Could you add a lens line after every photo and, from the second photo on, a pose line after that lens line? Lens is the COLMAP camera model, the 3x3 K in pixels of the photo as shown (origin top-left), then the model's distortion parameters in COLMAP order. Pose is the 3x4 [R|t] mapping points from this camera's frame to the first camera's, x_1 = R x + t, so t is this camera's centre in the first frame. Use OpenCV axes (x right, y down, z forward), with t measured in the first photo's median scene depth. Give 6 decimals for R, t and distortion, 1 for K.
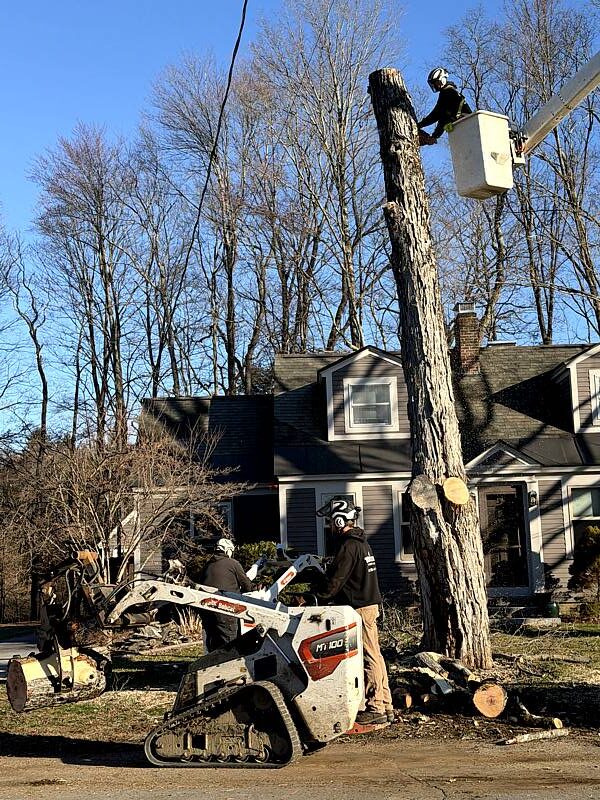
lens RADIAL K [[1138.3, 0, 274.8], [0, 1138.3, 421.2], [0, 0, 1]] dist [0.100376, 0.000000]
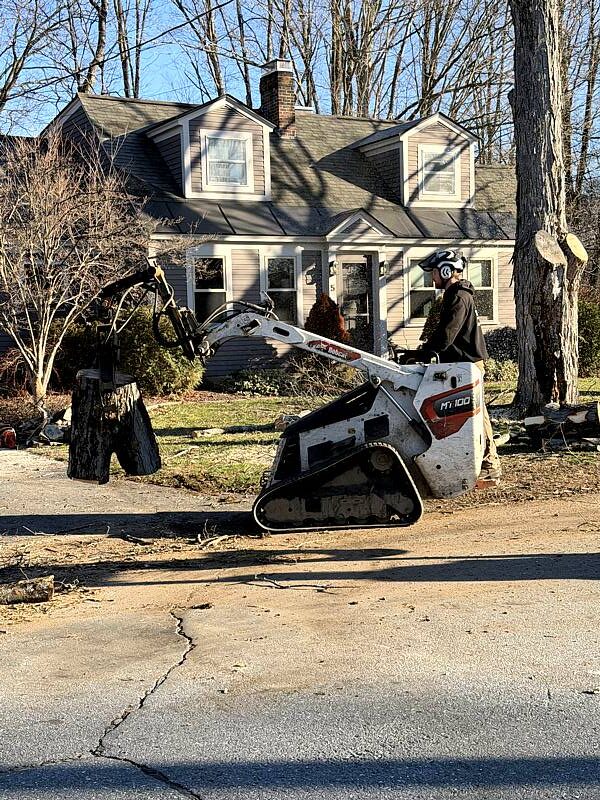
lens RADIAL K [[1138.3, 0, 296.0], [0, 1138.3, 397.6], [0, 0, 1]] dist [0.100376, 0.000000]
pose [[0.845340, -0.025794, 0.533605, -0.384429], [-0.060873, 0.987678, 0.144178, 0.039644], [-0.530749, -0.154362, 0.833354, 0.174522]]
